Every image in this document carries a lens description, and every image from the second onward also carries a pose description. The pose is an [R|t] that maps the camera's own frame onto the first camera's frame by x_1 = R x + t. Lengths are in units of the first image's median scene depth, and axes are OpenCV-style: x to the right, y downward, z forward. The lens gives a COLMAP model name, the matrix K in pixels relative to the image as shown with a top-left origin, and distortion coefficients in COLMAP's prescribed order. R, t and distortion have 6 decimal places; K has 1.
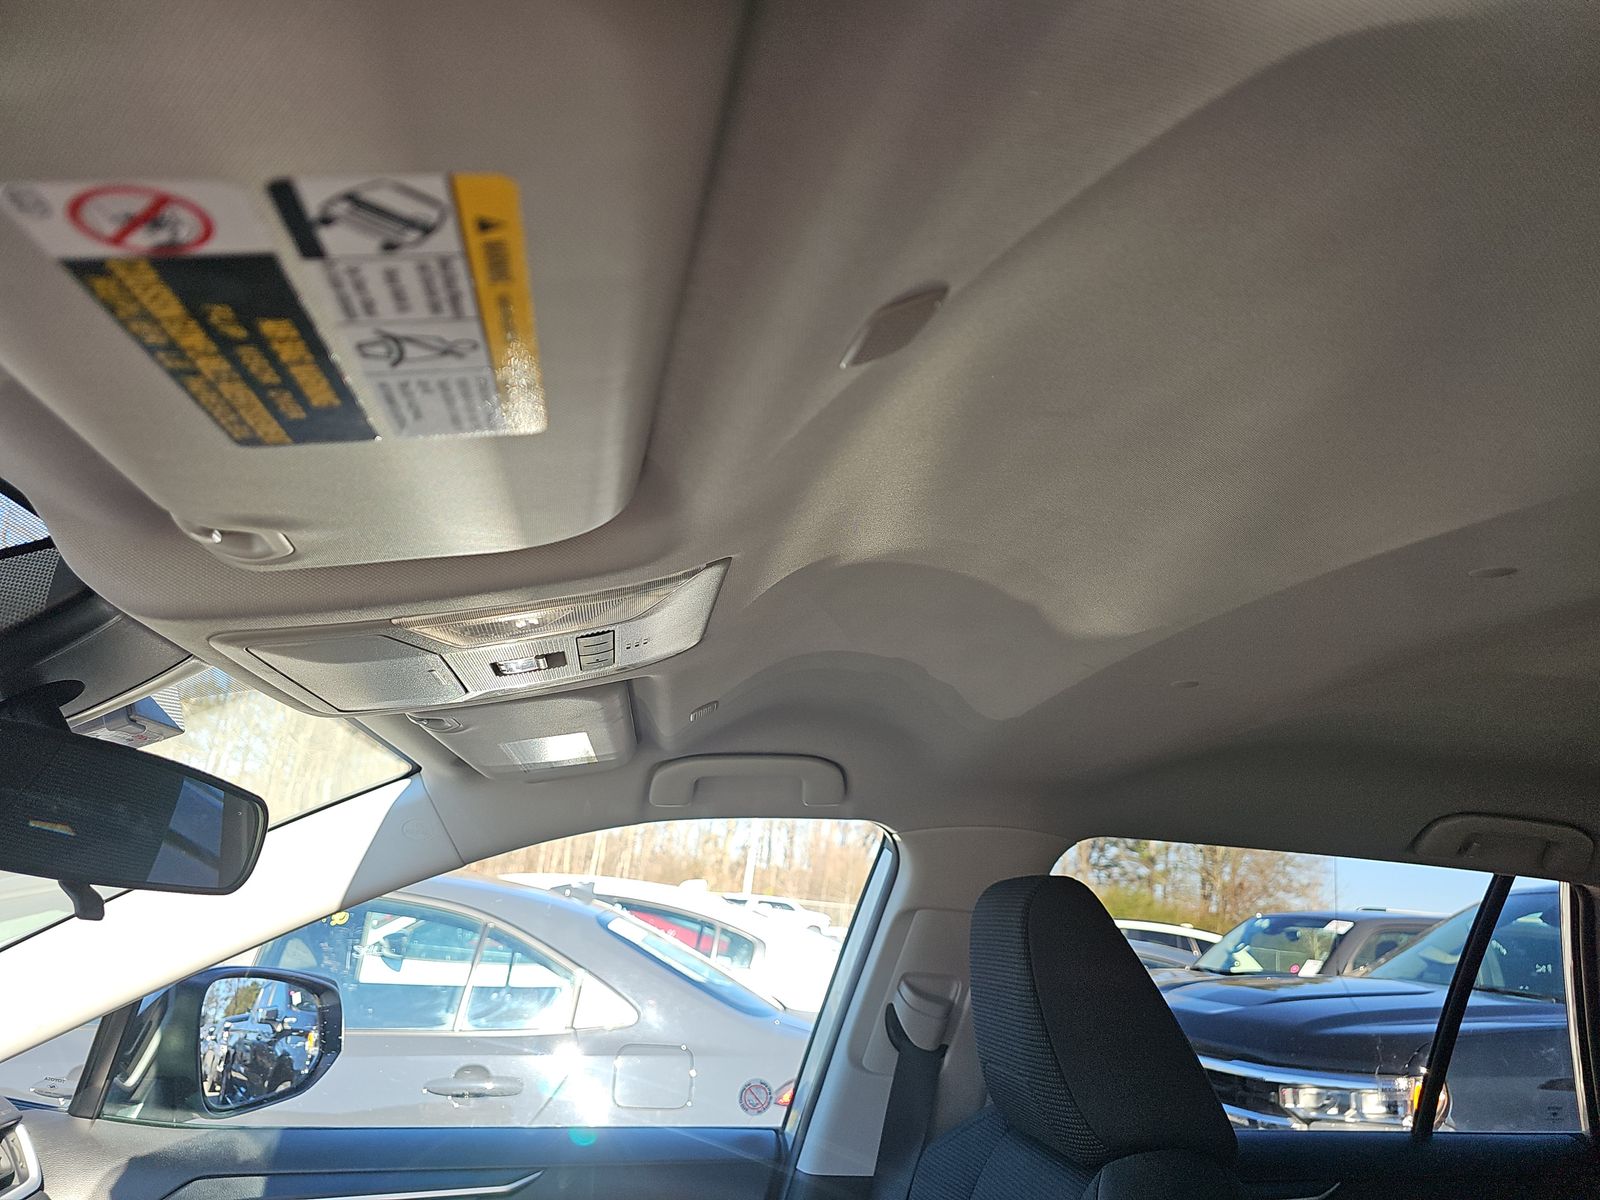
lens RADIAL K [[1060.9, 0, 841.2], [0, 1060.9, 602.2], [0, 0, 1]] dist [-0.001273, -0.004333]
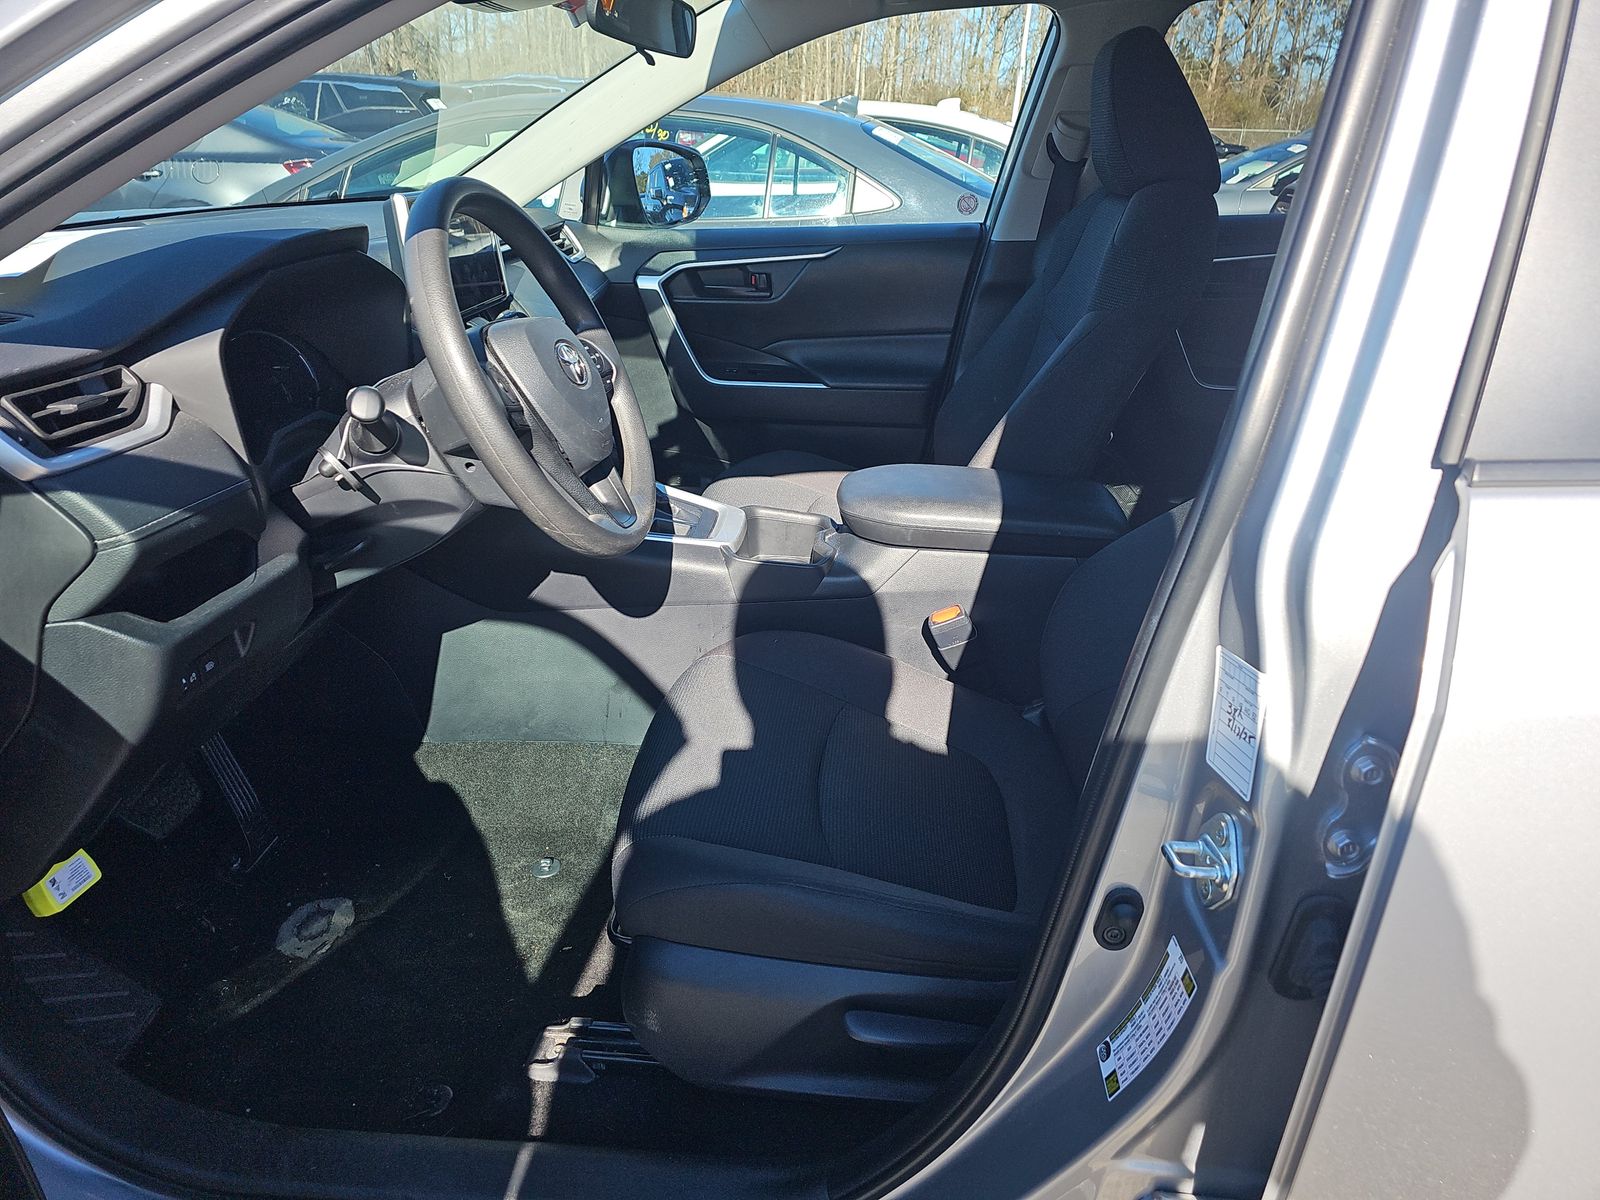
lens RADIAL K [[1060.9, 0, 841.2], [0, 1060.9, 602.2], [0, 0, 1]] dist [-0.001273, -0.004333]
pose [[0.970324, 0.044980, -0.237589, 0.139947], [0.116215, 0.774884, 0.621328, -0.078746], [0.212051, -0.630501, 0.746661, -0.600307]]
